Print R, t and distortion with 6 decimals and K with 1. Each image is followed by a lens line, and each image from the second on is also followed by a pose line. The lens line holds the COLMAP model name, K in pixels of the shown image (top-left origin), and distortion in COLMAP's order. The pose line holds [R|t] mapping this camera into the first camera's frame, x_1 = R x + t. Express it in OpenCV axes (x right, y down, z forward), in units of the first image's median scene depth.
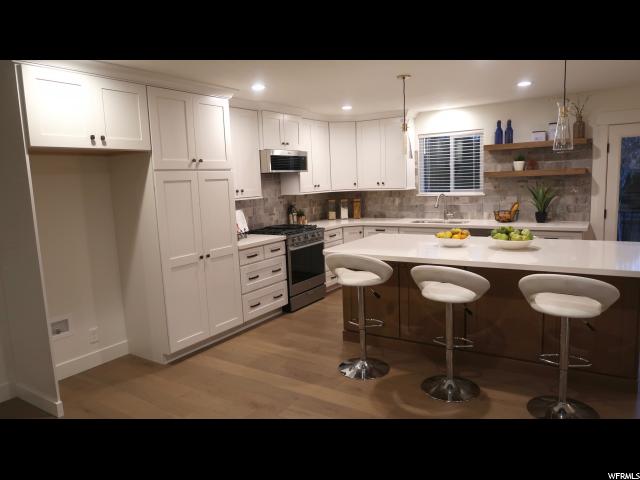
lens RADIAL K [[438.0, 0, 320.0], [0, 438.0, 240.0], [0, 0, 1]] dist [-0.024207, 0.002646]
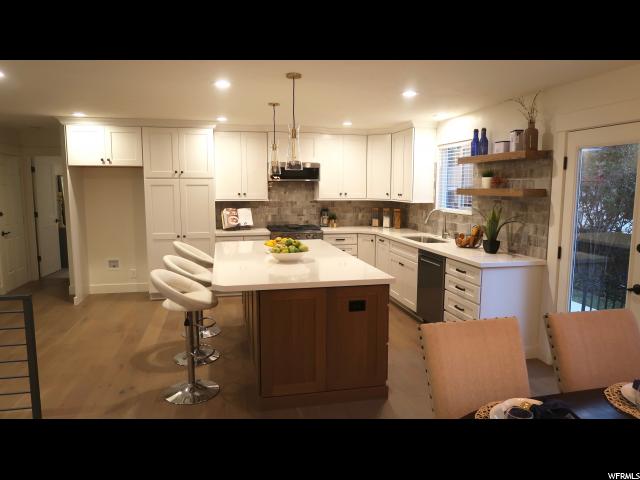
lens RADIAL K [[438.0, 0, 320.0], [0, 438.0, 240.0], [0, 0, 1]] dist [-0.024207, 0.002646]
pose [[0.718794, 0.126811, -0.683560, 0.806691], [-0.127108, 0.990622, 0.050117, -0.062213], [0.683505, 0.050862, 0.728172, 0.176846]]
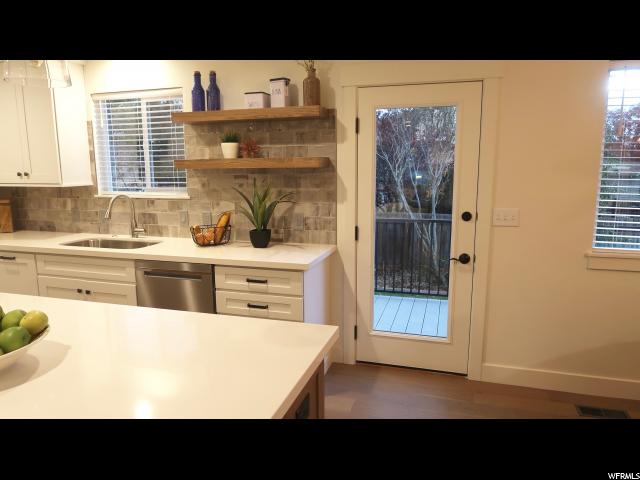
lens RADIAL K [[438.0, 0, 320.0], [0, 438.0, 240.0], [0, 0, 1]] dist [-0.024207, 0.002646]
pose [[0.957680, -0.014135, 0.287487, 0.399257], [0.007931, 0.999710, 0.022735, -0.060676], [-0.287725, -0.019493, 0.957515, 0.390081]]
